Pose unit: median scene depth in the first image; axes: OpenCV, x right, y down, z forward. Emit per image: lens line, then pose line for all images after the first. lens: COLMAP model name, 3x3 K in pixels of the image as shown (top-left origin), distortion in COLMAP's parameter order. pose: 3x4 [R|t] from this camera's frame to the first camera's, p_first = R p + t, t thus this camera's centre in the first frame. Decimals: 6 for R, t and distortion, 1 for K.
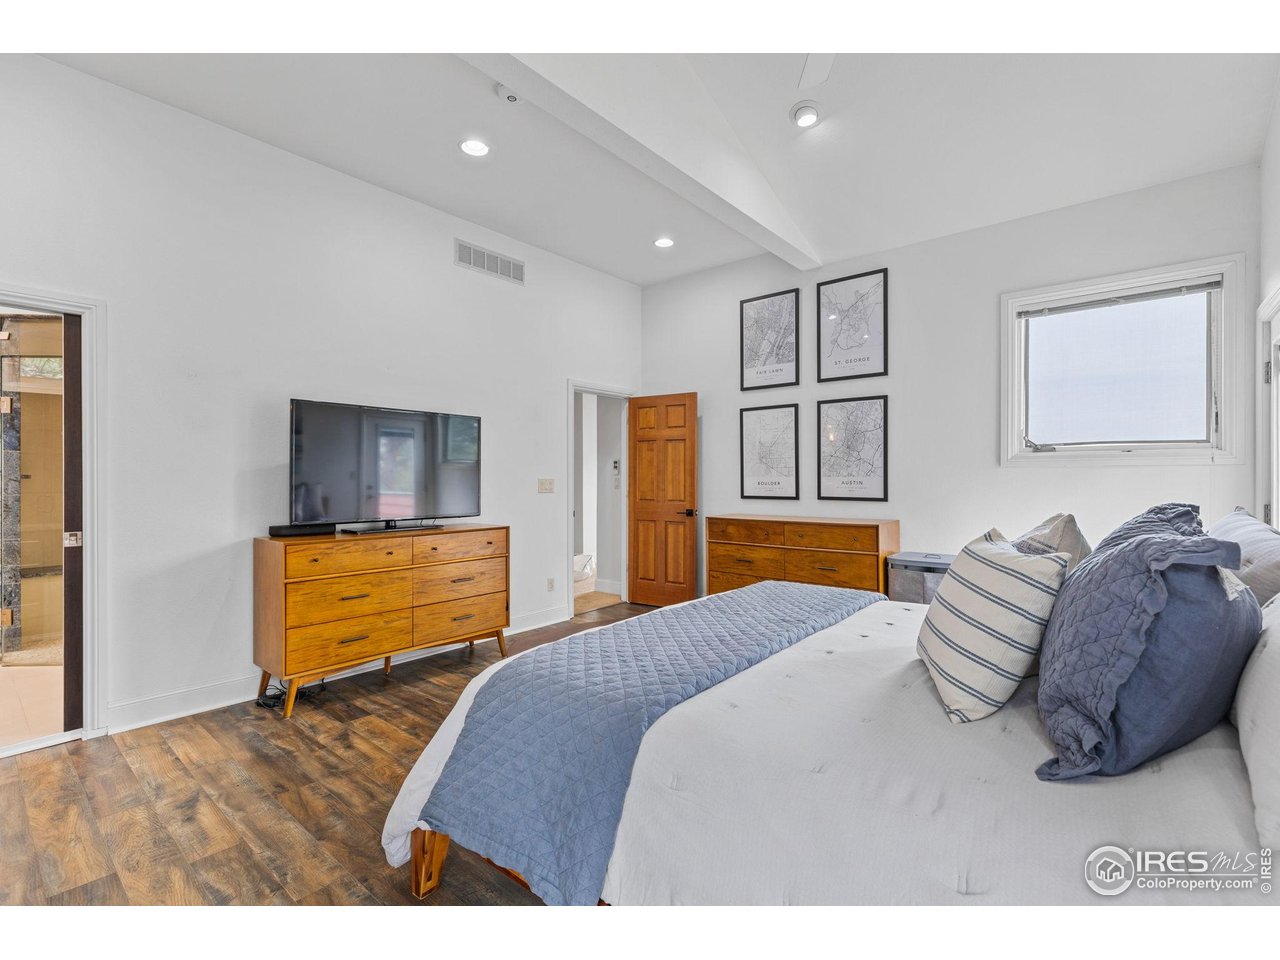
lens RADIAL K [[579.6, 0, 638.3], [0, 579.6, 474.1], [0, 0, 1]] dist [0.013798, 0.000102]
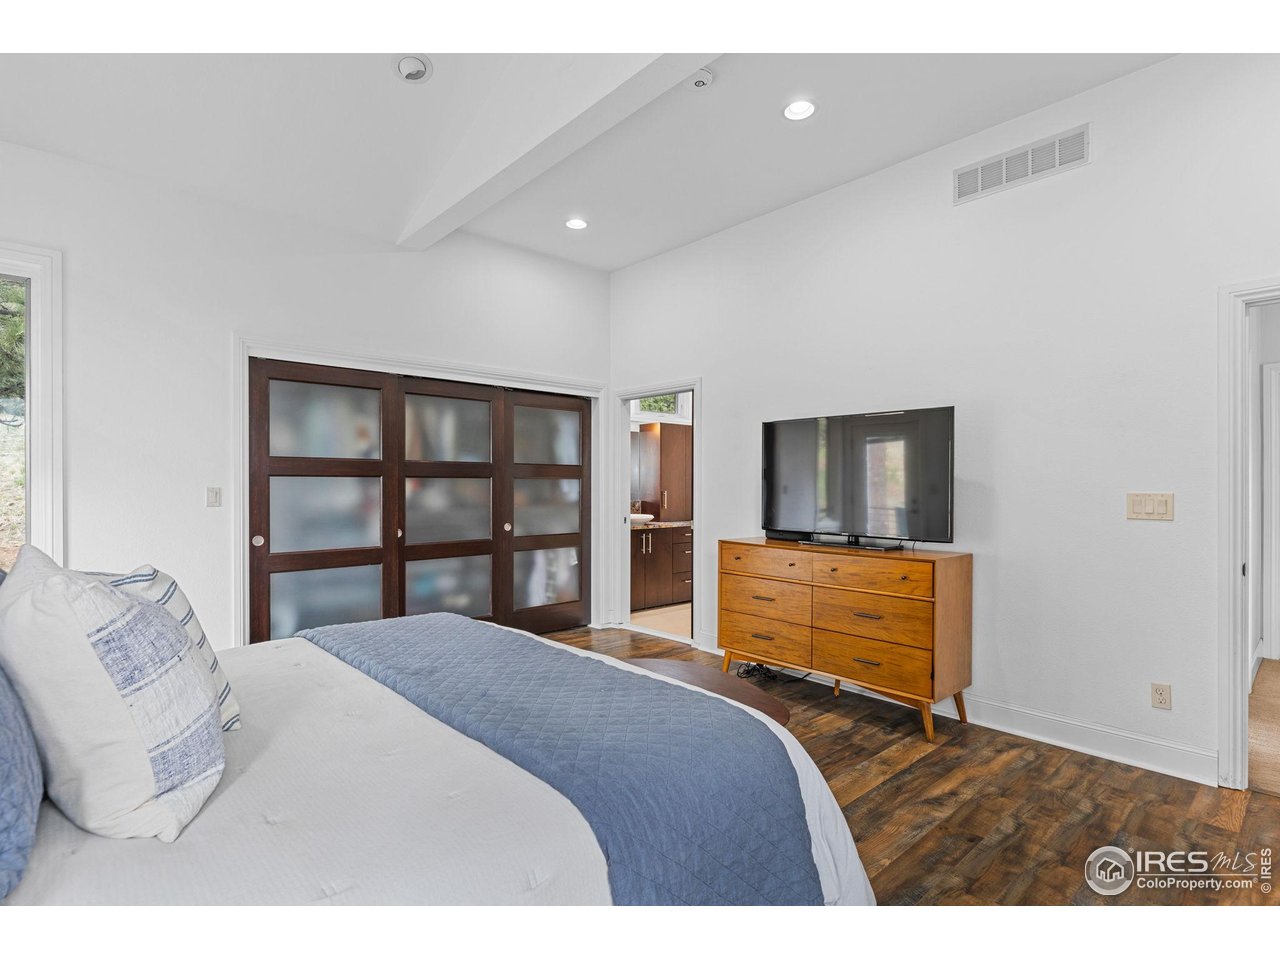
lens RADIAL K [[634.8, 0, 644.1], [0, 634.8, 476.8], [0, 0, 1]] dist [0.001411, -0.000126]
pose [[-0.128280, -0.013210, -0.991650, 0.822156], [0.001610, 0.999907, -0.013529, -0.000615], [0.991737, -0.003332, -0.128247, 1.058664]]
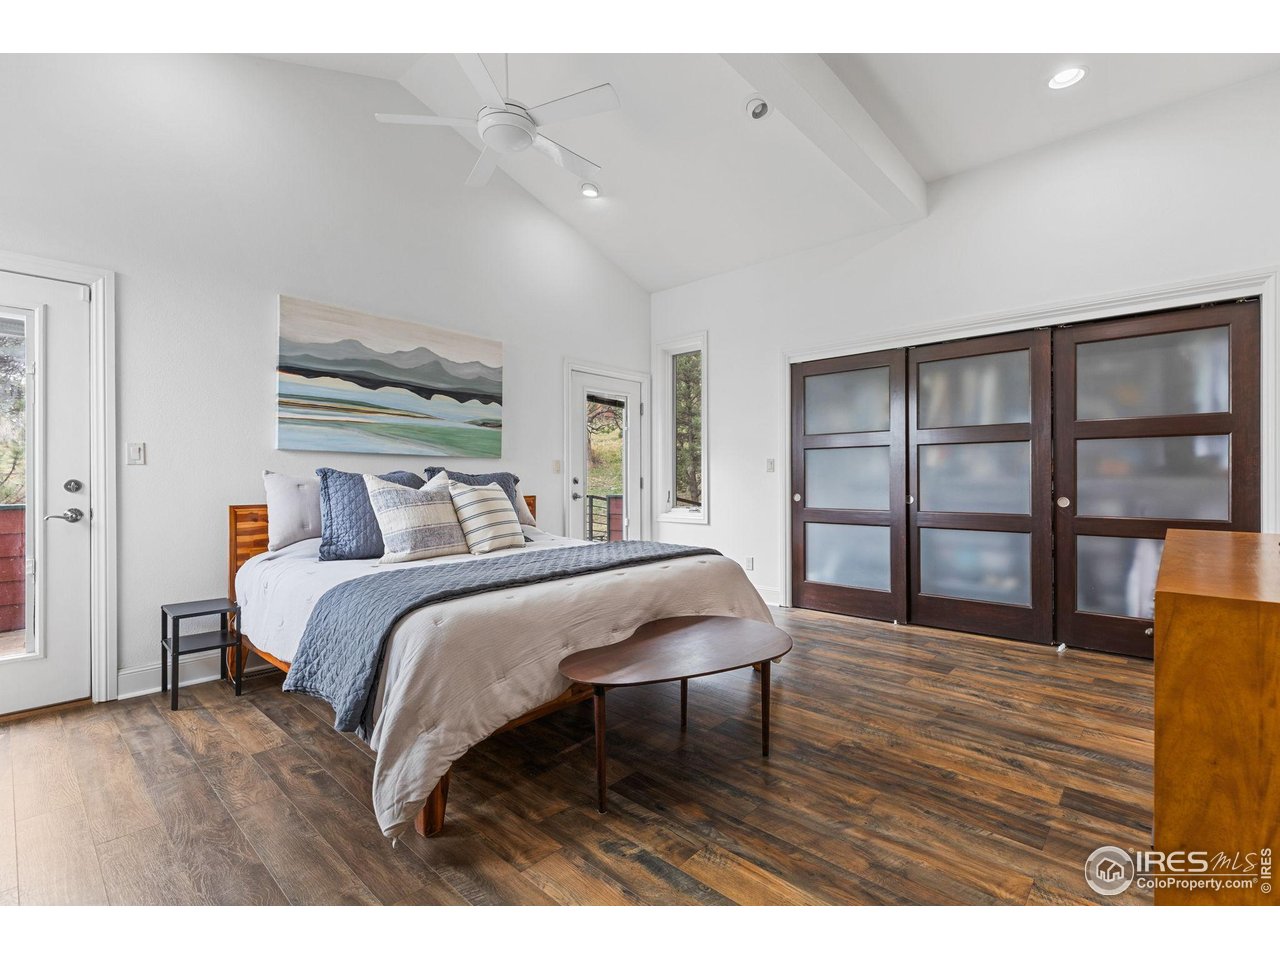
lens RADIAL K [[579.6, 0, 638.3], [0, 579.6, 474.1], [0, 0, 1]] dist [0.013798, 0.000102]
pose [[-0.999333, 0.008676, 0.035471, -0.026576], [0.008429, 0.999939, -0.007103, 0.057332], [-0.035530, -0.006799, -0.999345, 1.781630]]
